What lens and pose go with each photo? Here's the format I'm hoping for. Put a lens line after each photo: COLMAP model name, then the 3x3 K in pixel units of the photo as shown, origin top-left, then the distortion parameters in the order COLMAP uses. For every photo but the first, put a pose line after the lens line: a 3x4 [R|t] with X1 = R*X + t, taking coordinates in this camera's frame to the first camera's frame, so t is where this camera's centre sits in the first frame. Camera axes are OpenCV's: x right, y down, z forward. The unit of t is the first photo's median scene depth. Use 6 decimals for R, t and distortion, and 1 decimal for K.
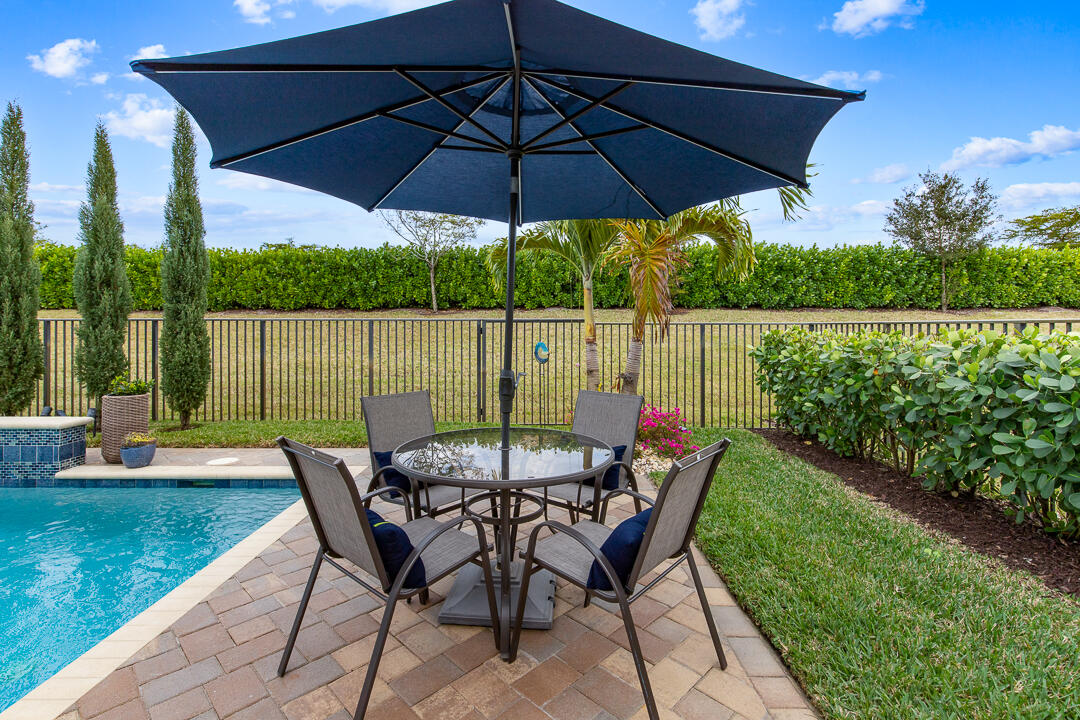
lens RADIAL K [[494.9, 0, 538.8], [0, 494.9, 325.2], [0, 0, 1]] dist [0.004792, -0.000892]
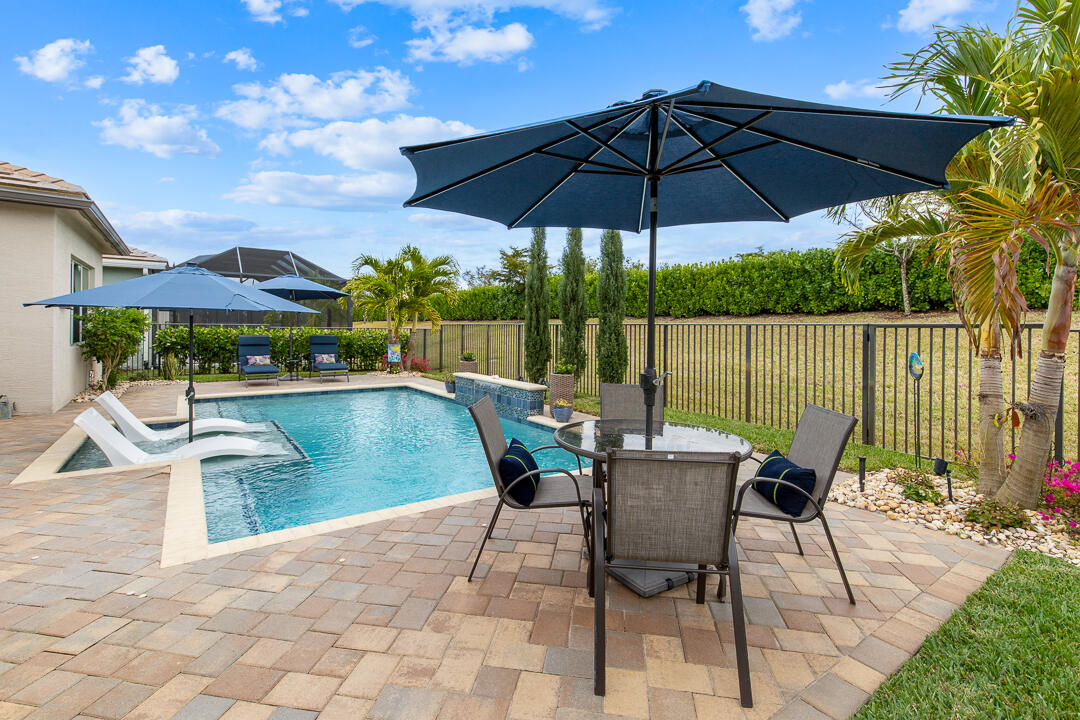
lens RADIAL K [[494.9, 0, 538.8], [0, 494.9, 325.2], [0, 0, 1]] dist [0.004792, -0.000892]
pose [[0.582327, 0.001856, -0.812953, 0.218946], [-0.009998, 0.999938, -0.004879, 0.000078], [0.812893, 0.010969, 0.582309, 0.038811]]
